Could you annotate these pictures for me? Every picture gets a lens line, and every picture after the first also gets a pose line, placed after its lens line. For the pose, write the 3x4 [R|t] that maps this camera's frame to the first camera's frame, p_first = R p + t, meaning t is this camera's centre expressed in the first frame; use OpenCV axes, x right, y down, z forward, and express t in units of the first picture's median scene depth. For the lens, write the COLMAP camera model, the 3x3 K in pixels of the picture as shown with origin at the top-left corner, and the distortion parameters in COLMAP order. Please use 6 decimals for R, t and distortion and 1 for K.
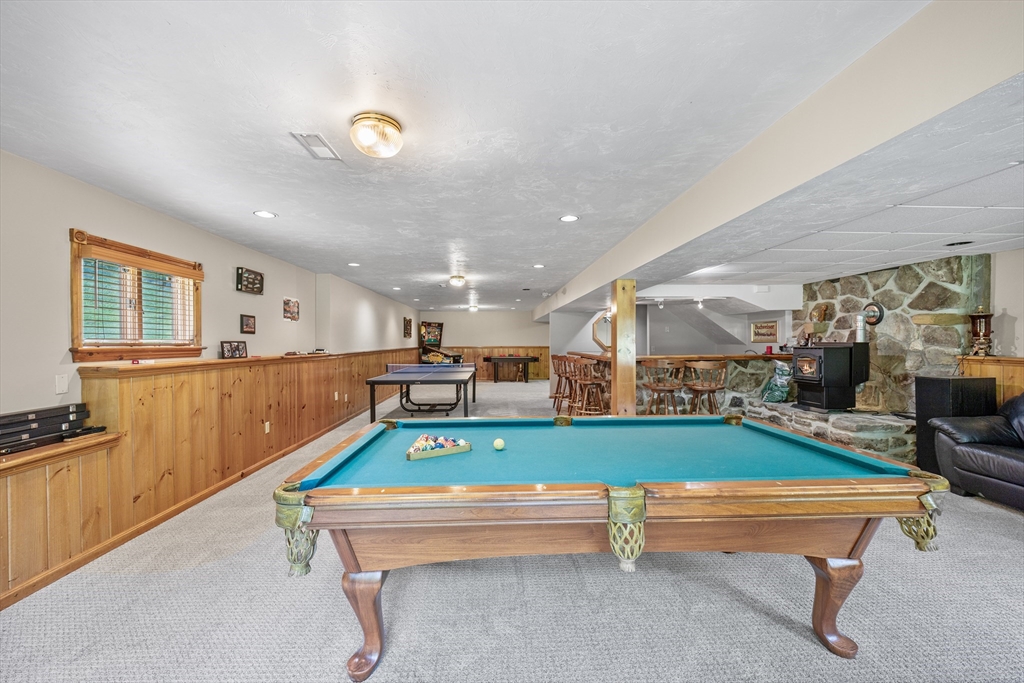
lens RADIAL K [[400.4, 0, 509.7], [0, 400.4, 343.4], [0, 0, 1]] dist [0.008438, -0.005507]
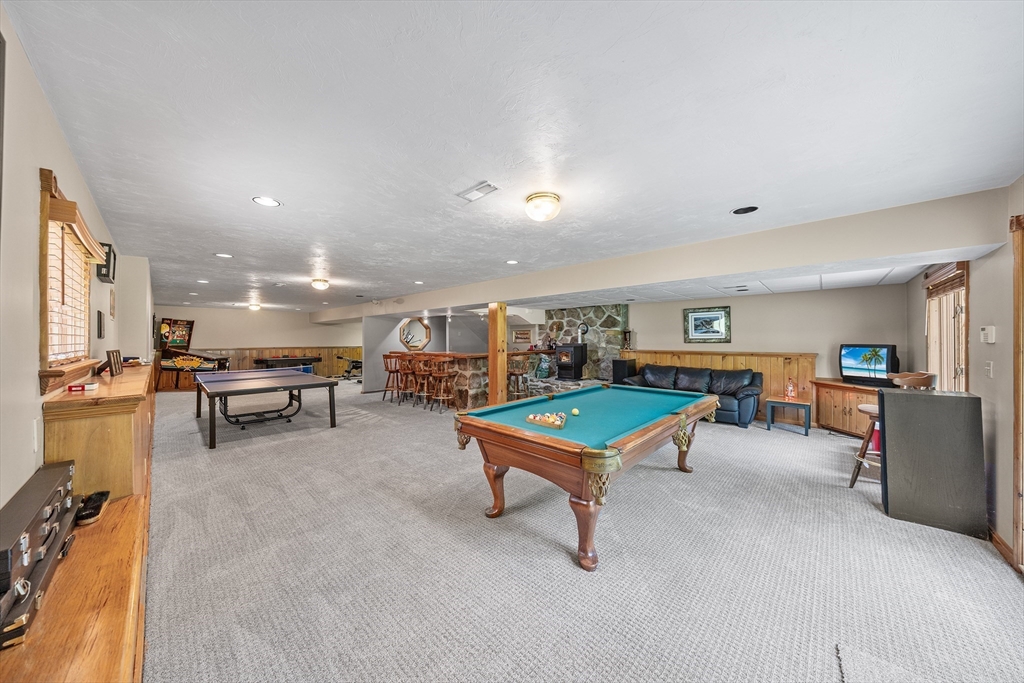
lens RADIAL K [[328.3, 0, 508.9], [0, 328.3, 337.2], [0, 0, 1]] dist [0.013995, -0.000013]
pose [[0.728068, 0.005494, 0.685483, -0.415731], [0.004238, 0.999913, -0.012516, -0.012236], [-0.685491, 0.012018, 0.727982, 0.079235]]
